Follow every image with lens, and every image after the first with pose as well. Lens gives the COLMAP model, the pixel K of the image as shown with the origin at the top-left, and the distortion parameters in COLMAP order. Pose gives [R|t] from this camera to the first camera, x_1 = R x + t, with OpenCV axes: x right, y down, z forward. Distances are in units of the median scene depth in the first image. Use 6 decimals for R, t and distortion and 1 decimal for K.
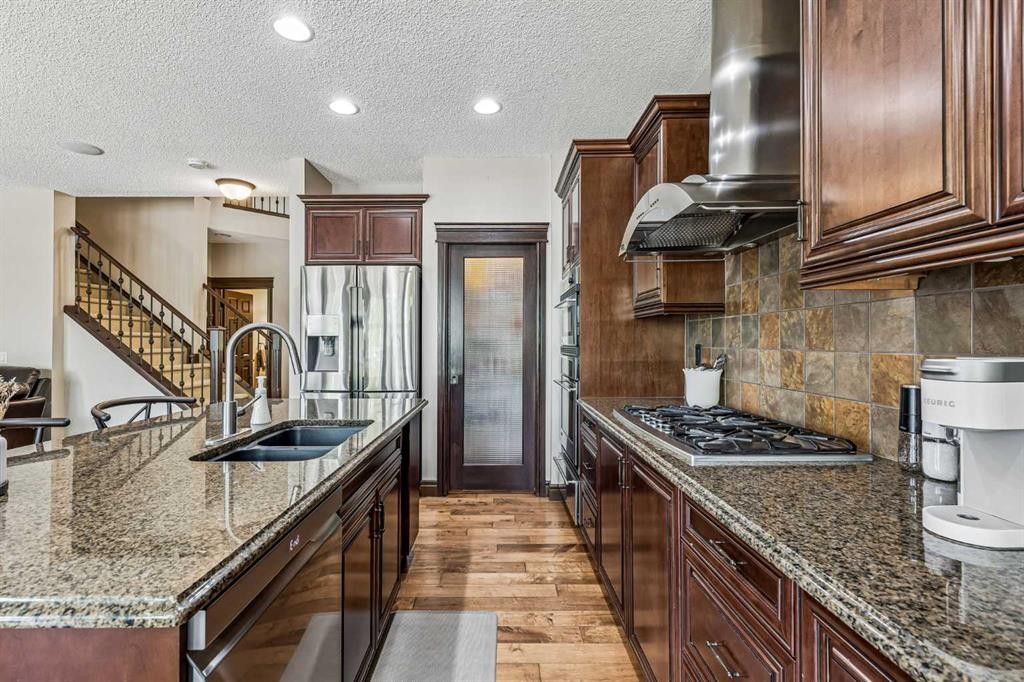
lens RADIAL K [[473.3, 0, 495.0], [0, 473.3, 340.5], [0, 0, 1]] dist [0.010547, -0.002479]
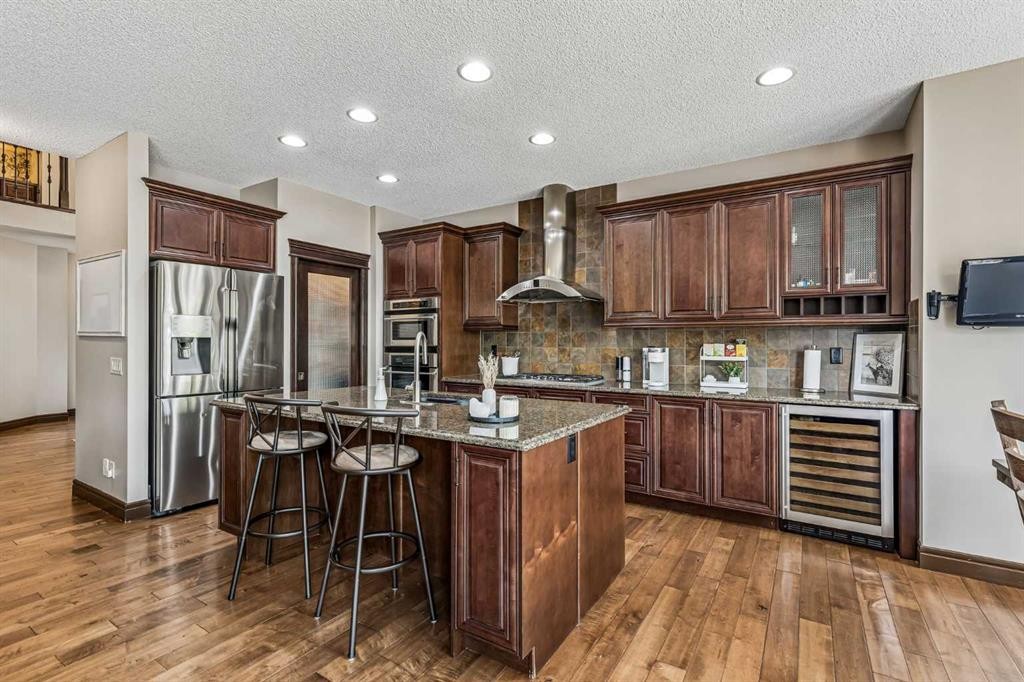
lens RADIAL K [[473.3, 0, 514.8], [0, 473.3, 340.5], [0, 0, 1]] dist [0.010547, -0.002479]
pose [[0.522840, 0.005531, 0.852413, -1.313834], [-0.004460, 0.999983, -0.003753, -0.003739], [-0.852419, -0.001839, 0.522855, -0.086820]]
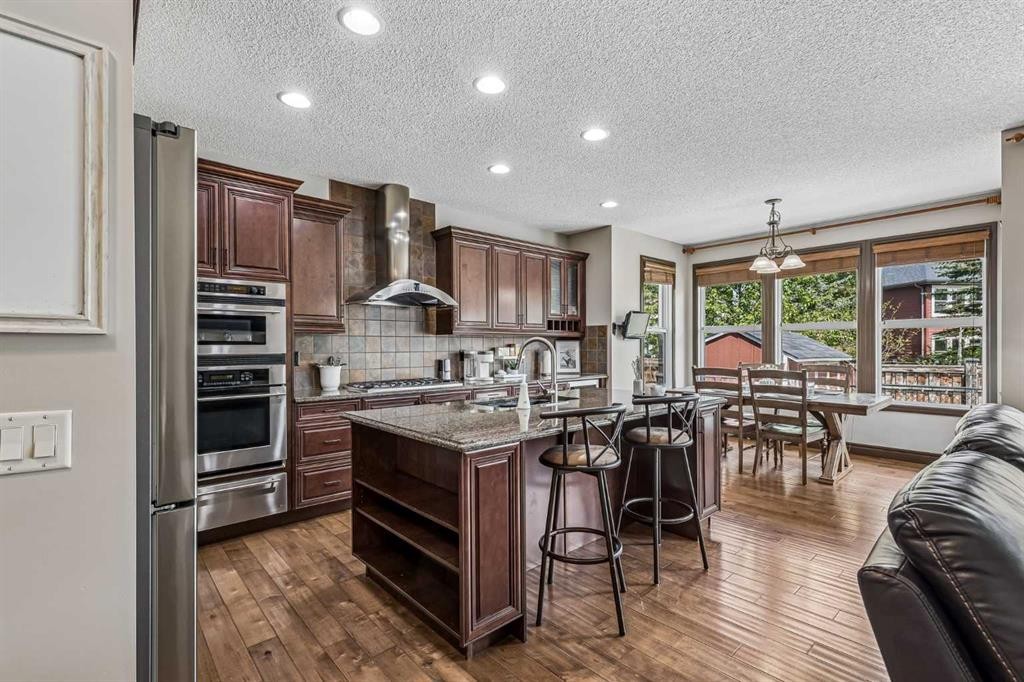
lens RADIAL K [[473.3, 0, 524.3], [0, 473.3, 345.2], [0, 0, 1]] dist [0.010547, -0.002479]
pose [[-0.693848, 0.003639, 0.720113, -1.288658], [0.002102, 0.999993, -0.003028, -0.005515], [-0.720119, -0.000587, -0.693851, 1.710636]]
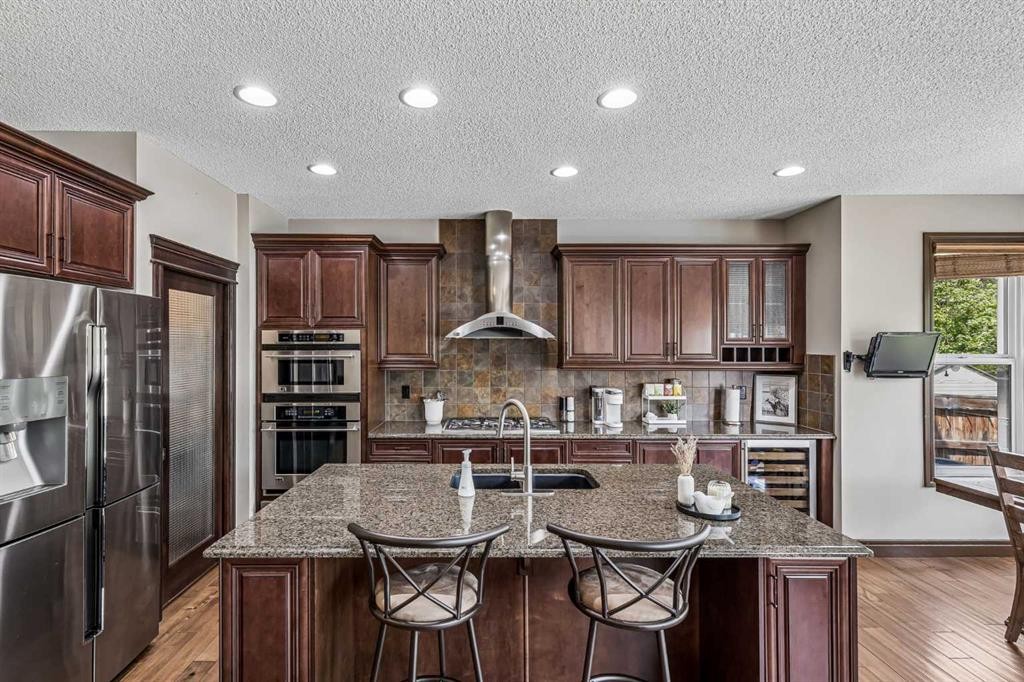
lens RADIAL K [[473.3, 0, 487.8], [0, 473.3, 343.3], [0, 0, 1]] dist [0.010547, -0.002479]
pose [[-0.024985, 0.005228, 0.999674, -1.341021], [-0.004370, 0.999976, -0.005339, -0.143203], [-0.999678, -0.004502, -0.024961, 0.860747]]
